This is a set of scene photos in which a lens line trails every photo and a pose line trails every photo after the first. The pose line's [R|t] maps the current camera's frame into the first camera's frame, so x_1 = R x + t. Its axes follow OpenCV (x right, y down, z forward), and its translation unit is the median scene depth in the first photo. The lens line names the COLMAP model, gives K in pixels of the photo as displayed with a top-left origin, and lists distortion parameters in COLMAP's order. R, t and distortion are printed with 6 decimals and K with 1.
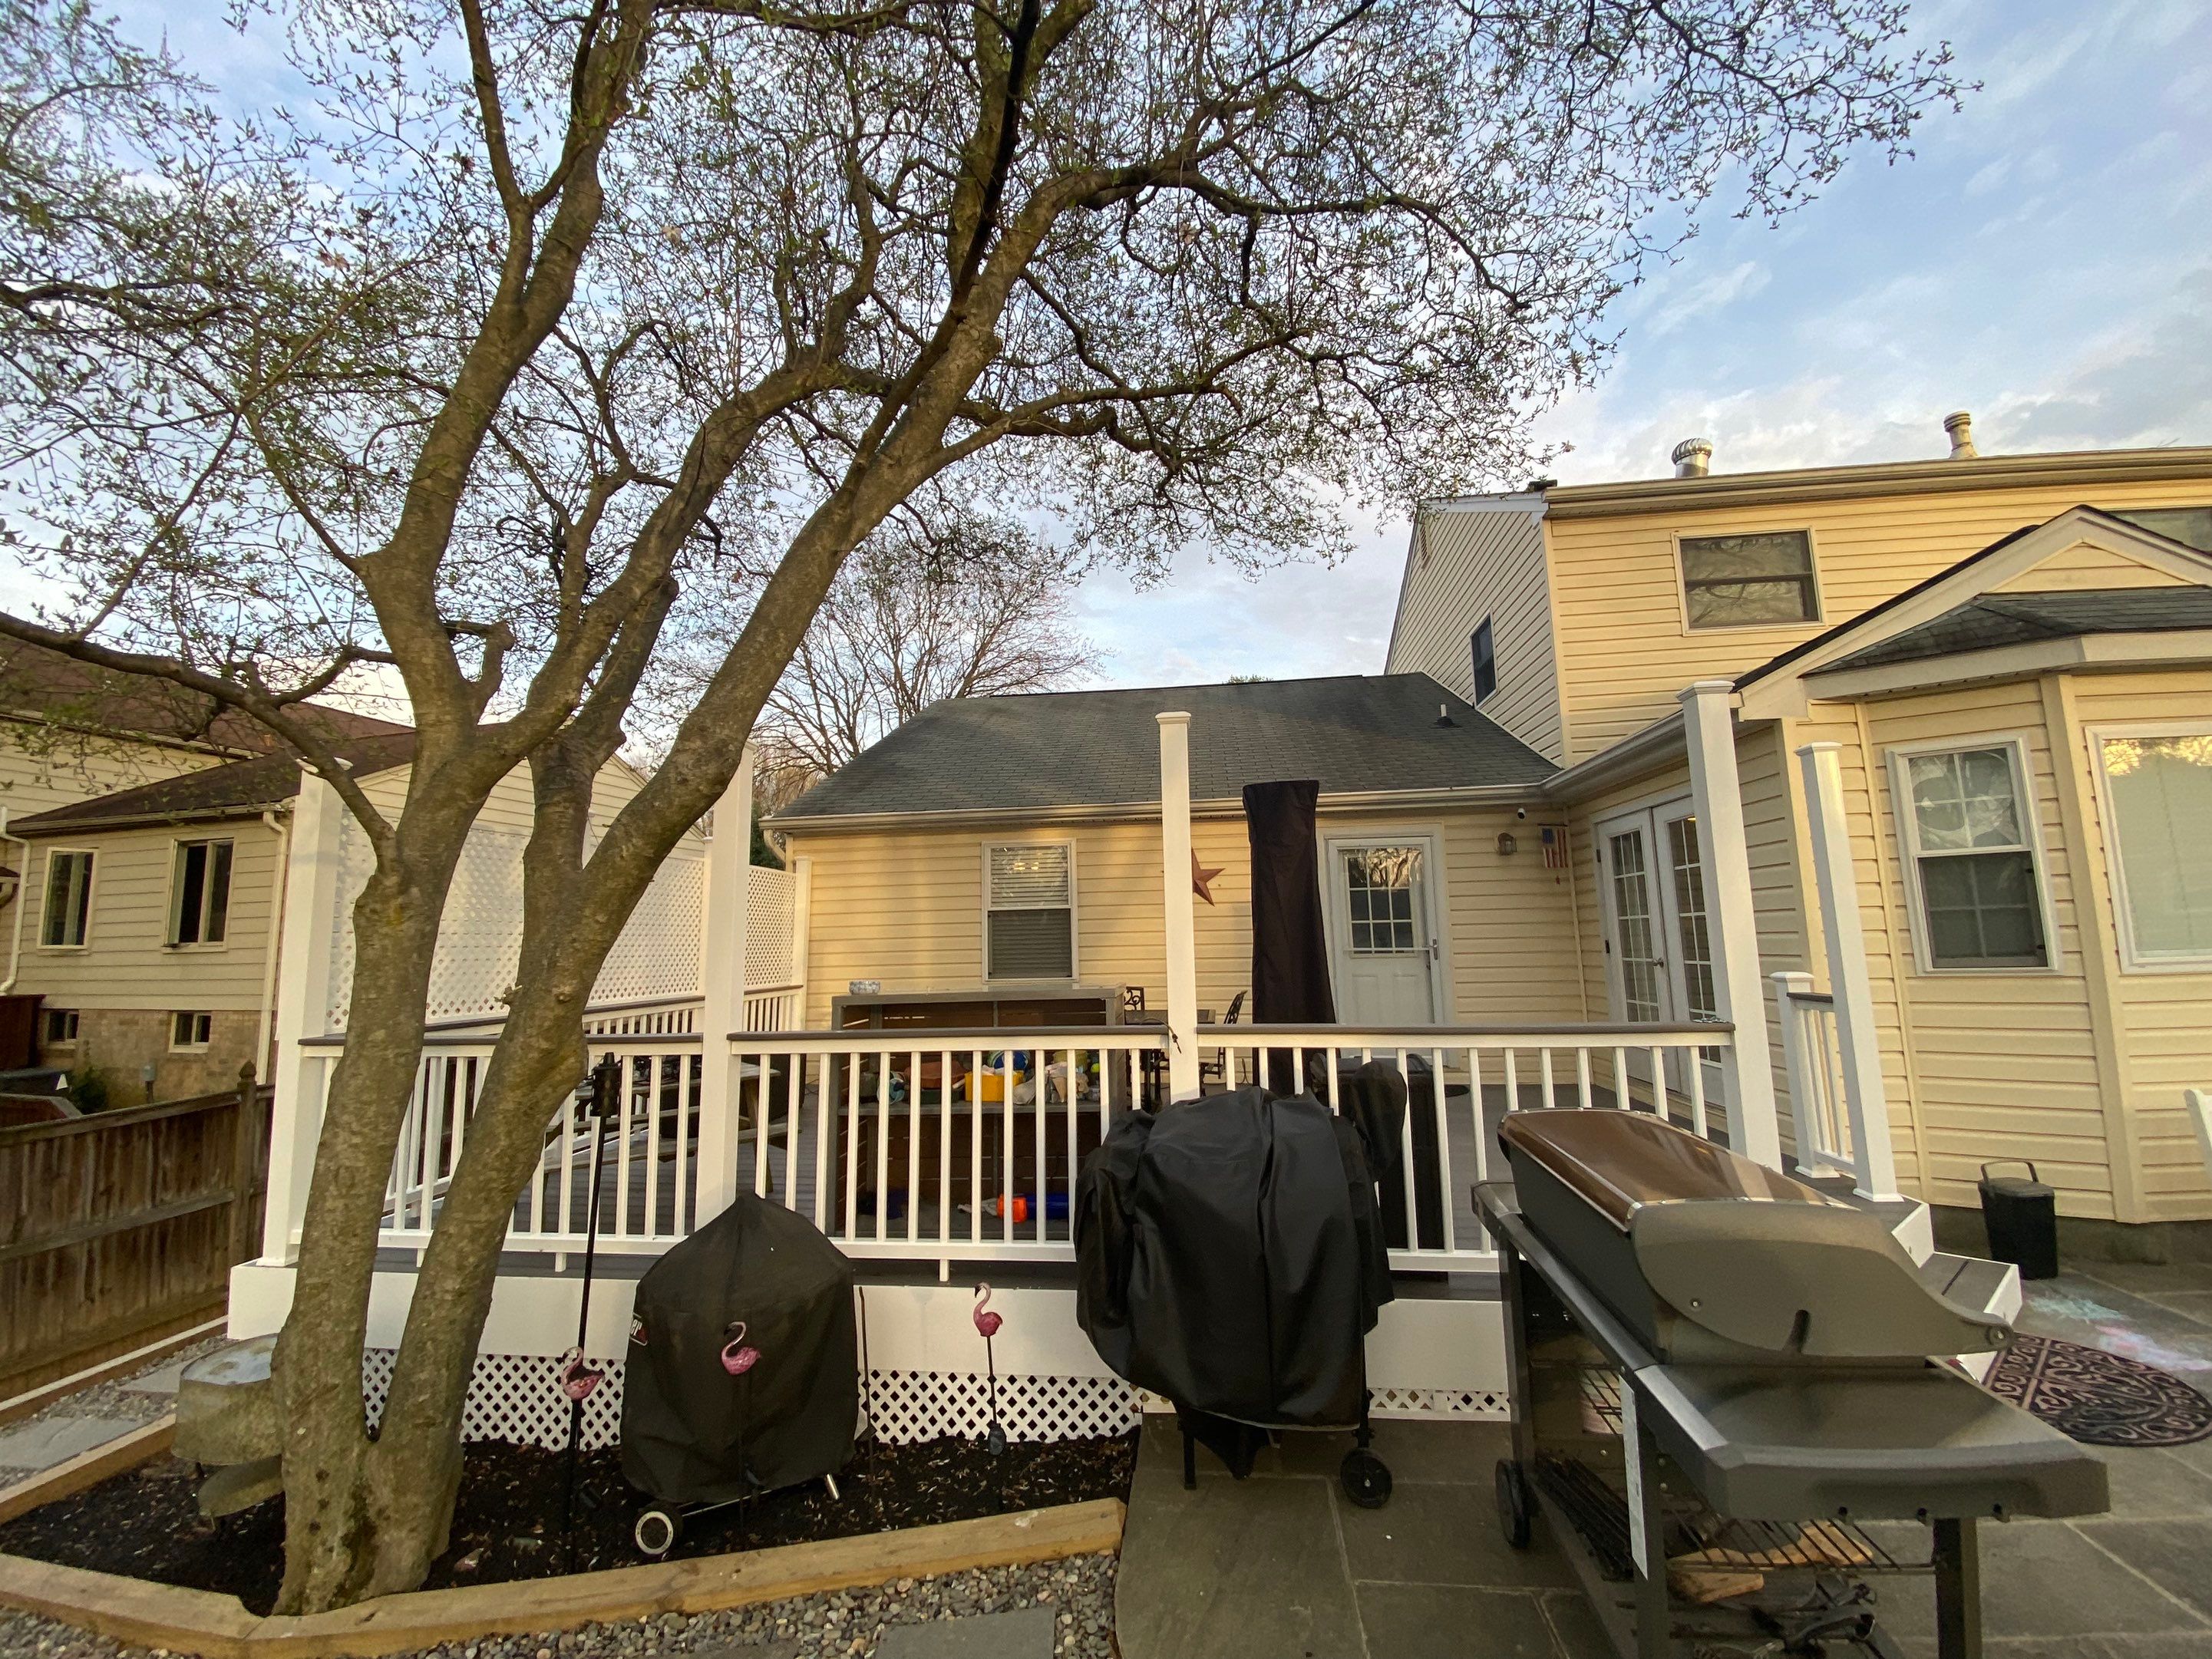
lens RADIAL K [[894.7, 0, 1102.4], [0, 894.7, 837.0], [0, 0, 1]] dist [0.003282, -0.000181]
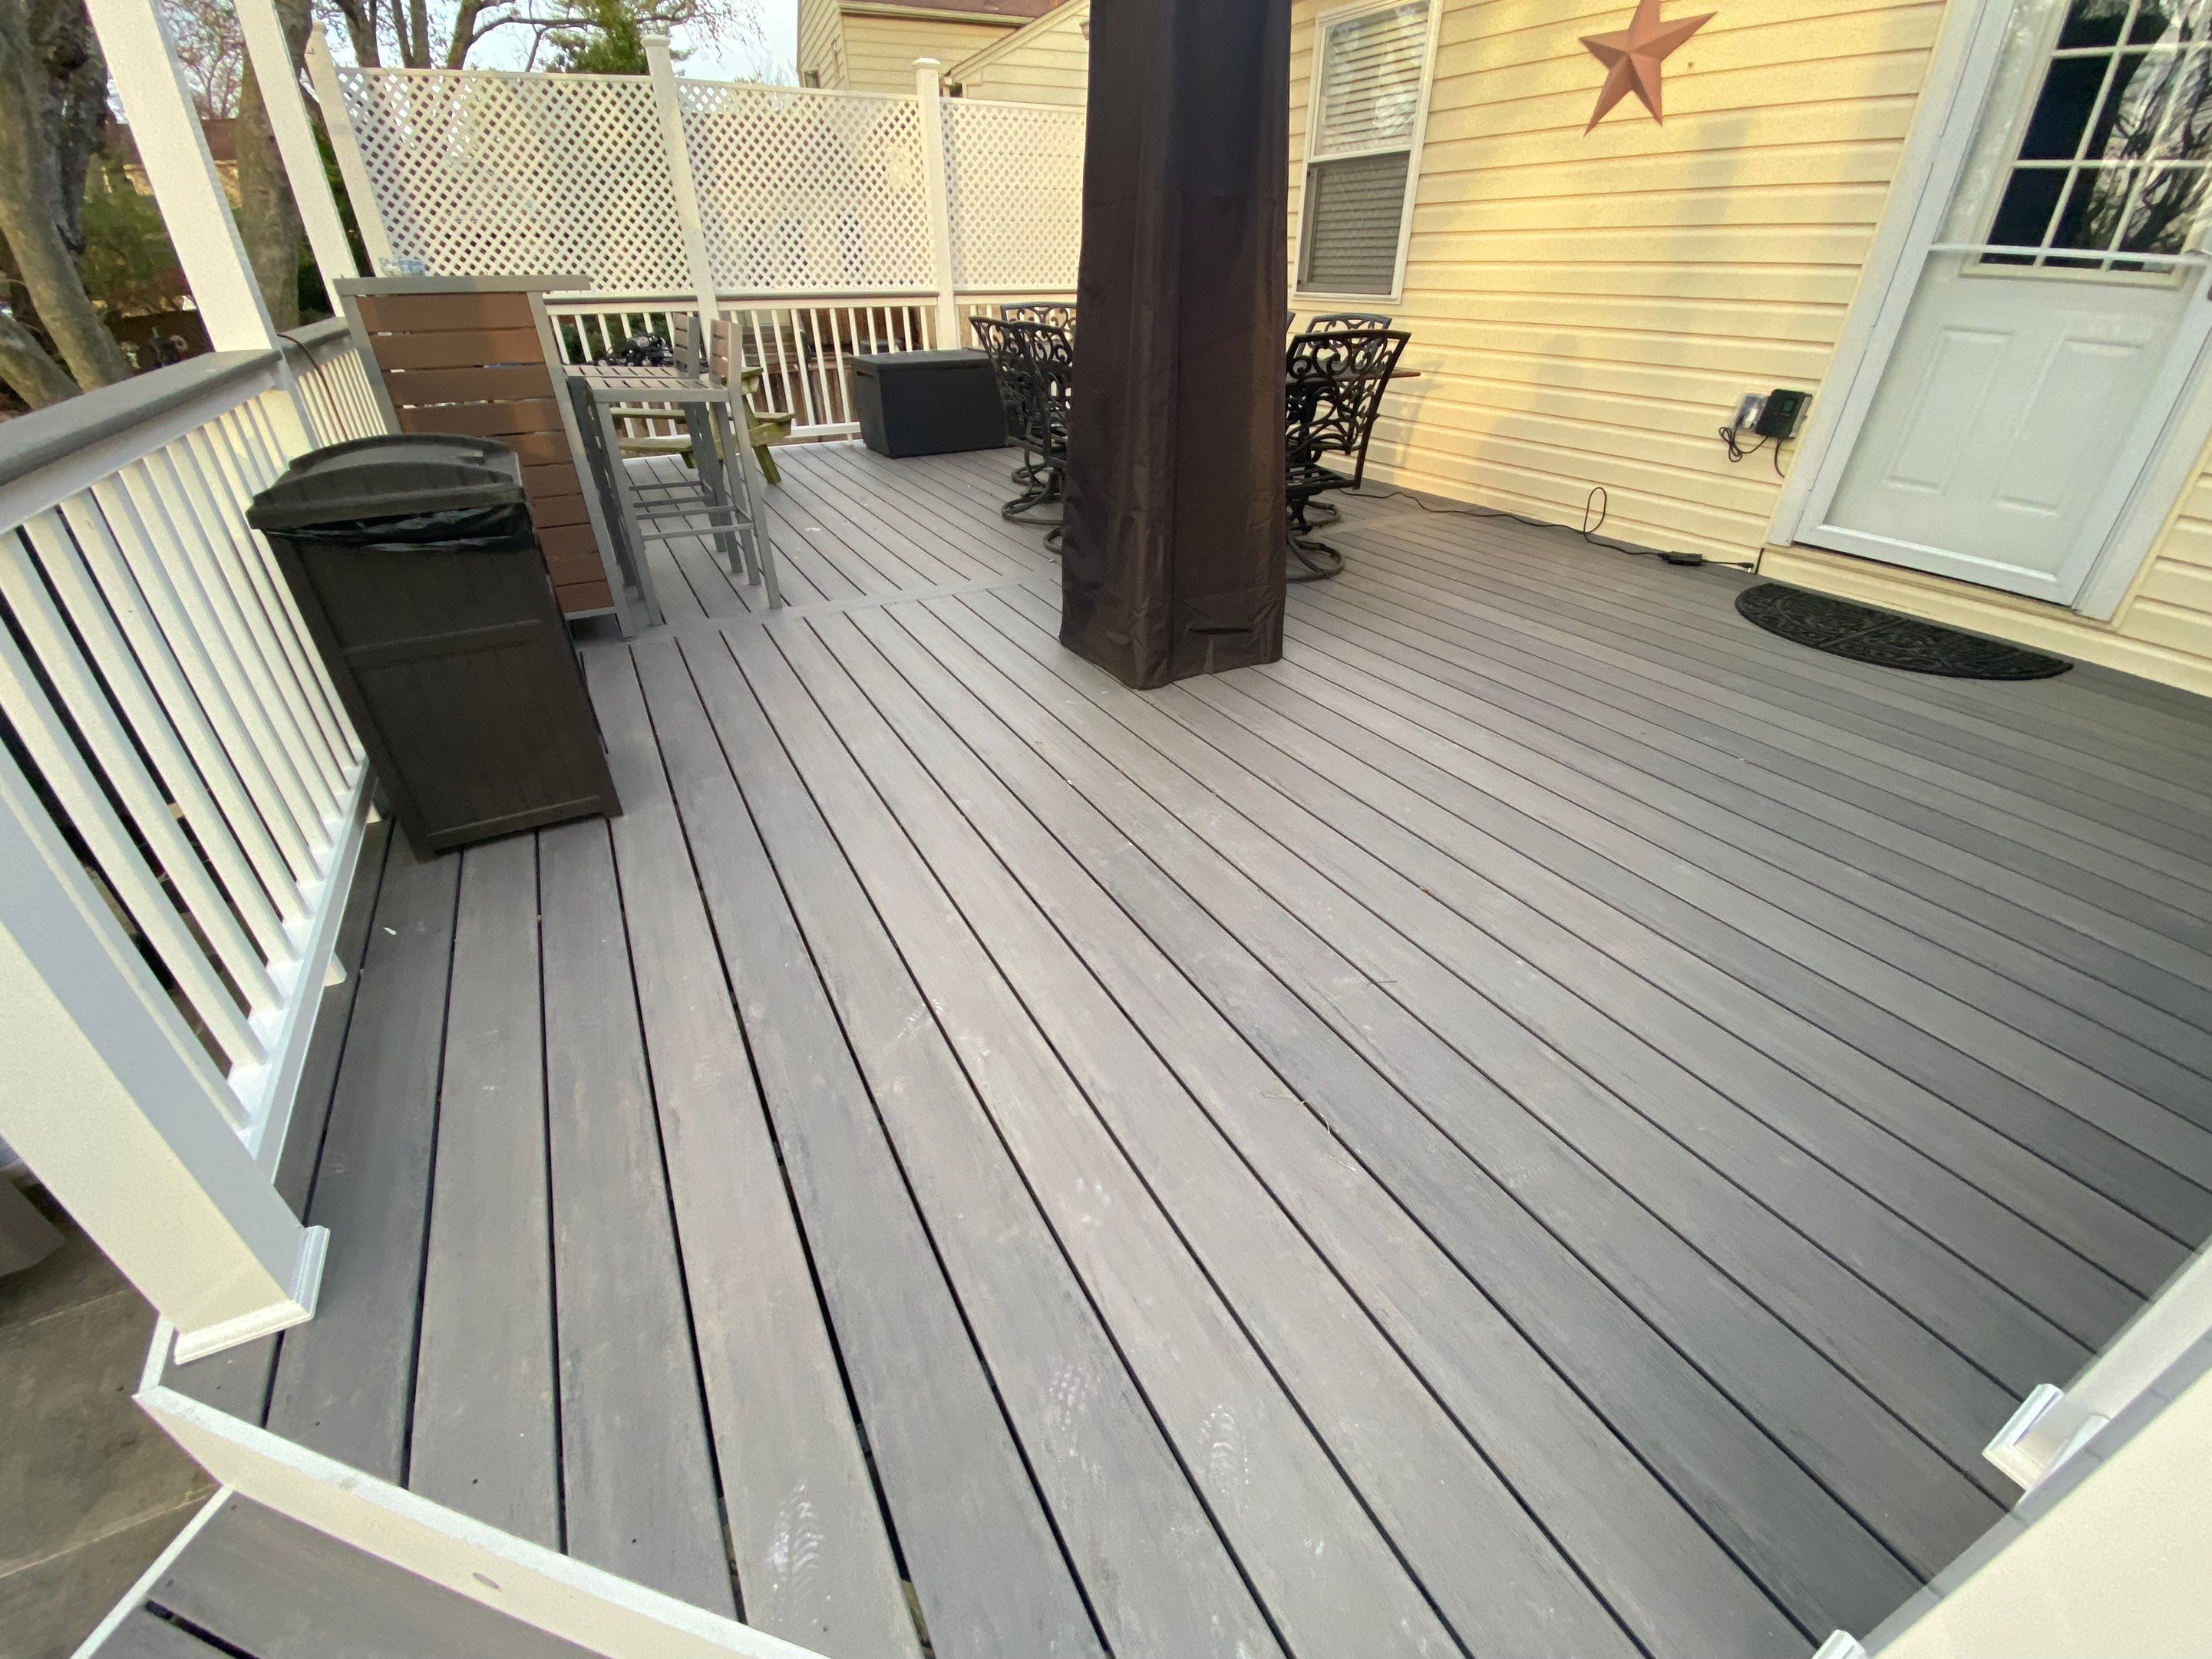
lens RADIAL K [[897.6, 0, 1105.0], [0, 897.6, 831.5], [0, 0, 1]] dist [0.010579, -0.014736]
pose [[0.585685, 0.448829, -0.674926, 0.437207], [0.082864, 0.795169, 0.600699, 0.070844], [0.806292, -0.407748, 0.428527, 0.476720]]
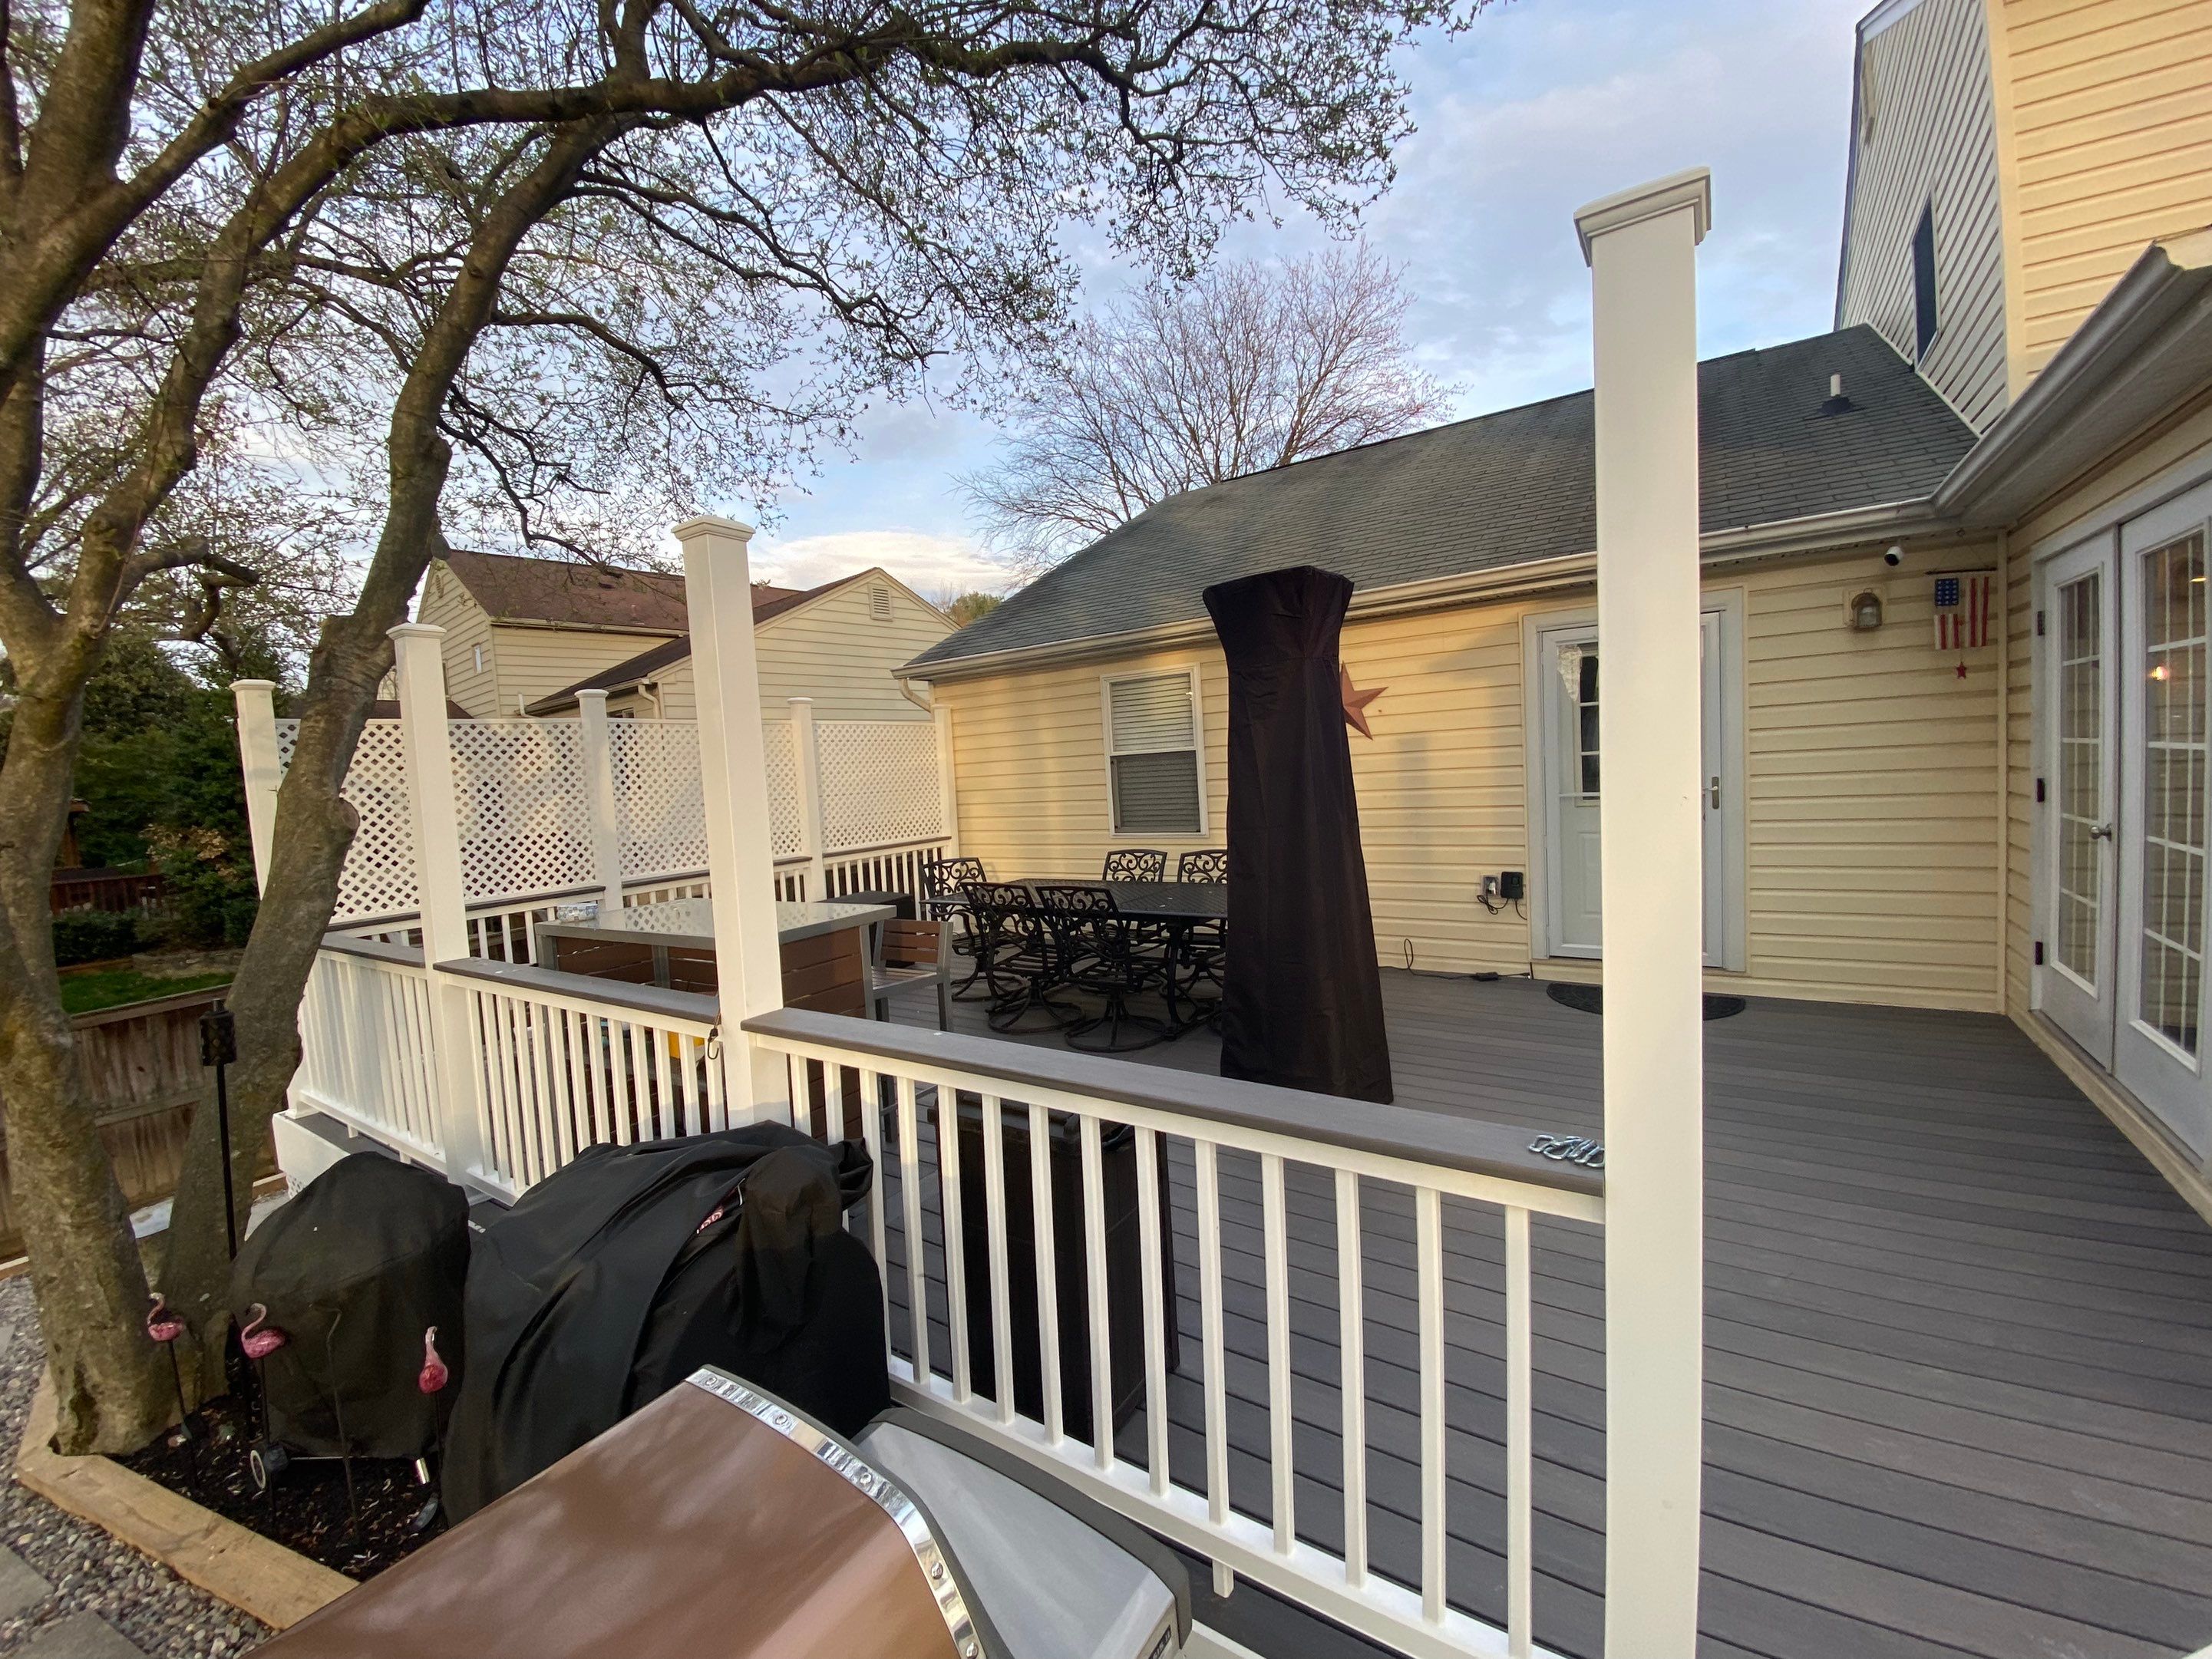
lens RADIAL K [[897.6, 0, 1095.3], [0, 897.6, 824.1], [0, 0, 1]] dist [0.010579, -0.014736]
pose [[0.886975, -0.000336, -0.461816, 0.279004], [0.093806, 0.979284, 0.179454, -0.009489], [0.452189, -0.202493, 0.868632, 0.246691]]
